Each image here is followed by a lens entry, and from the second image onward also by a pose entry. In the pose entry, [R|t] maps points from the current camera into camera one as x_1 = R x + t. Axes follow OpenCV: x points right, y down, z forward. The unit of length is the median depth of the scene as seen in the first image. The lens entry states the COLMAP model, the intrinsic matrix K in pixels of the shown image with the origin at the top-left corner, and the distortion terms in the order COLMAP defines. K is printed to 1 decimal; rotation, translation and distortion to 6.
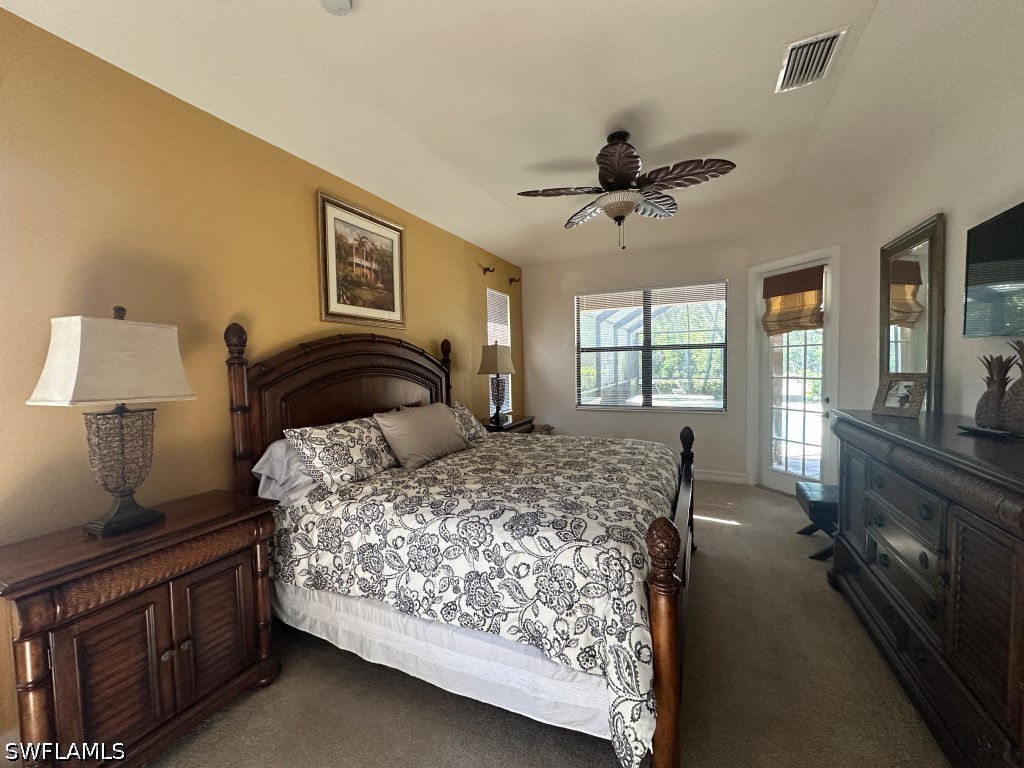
lens RADIAL K [[408.8, 0, 512.8], [0, 408.8, 383.4], [0, 0, 1]] dist [-0.003630, 0.000828]
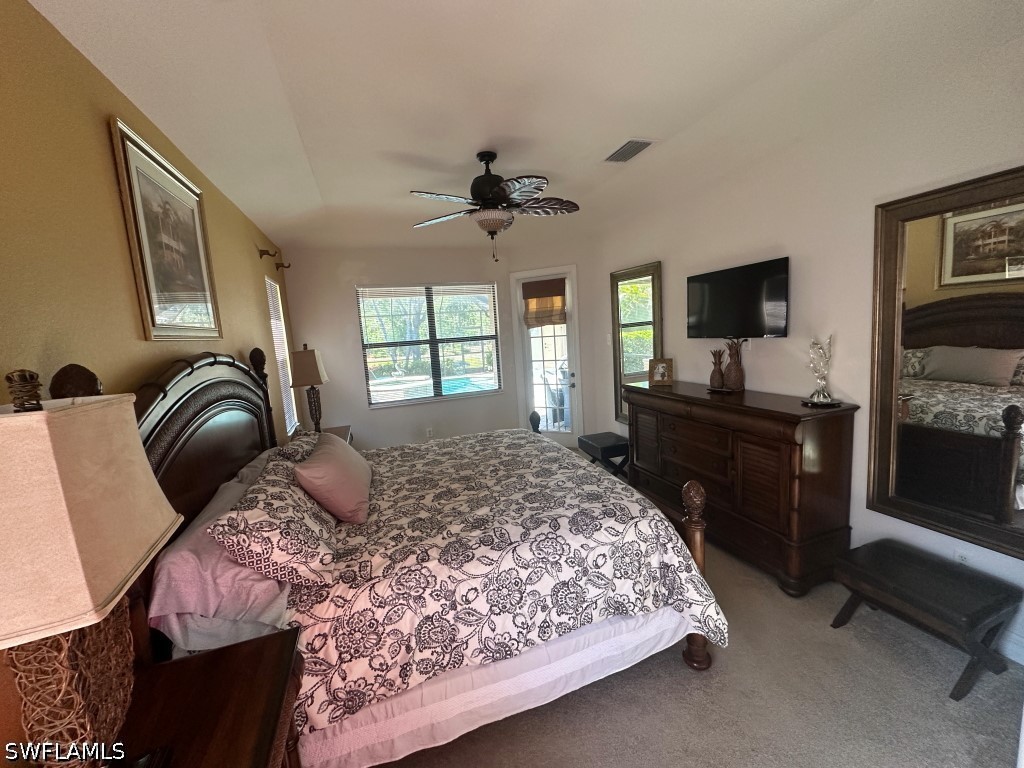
lens RADIAL K [[408.8, 0, 513.4], [0, 408.8, 383.6], [0, 0, 1]] dist [-0.003630, 0.000828]
pose [[0.711873, -0.119471, 0.692072, -0.701534], [0.084794, 0.992837, 0.084172, -0.130709], [-0.697171, -0.001236, 0.716904, 0.256442]]
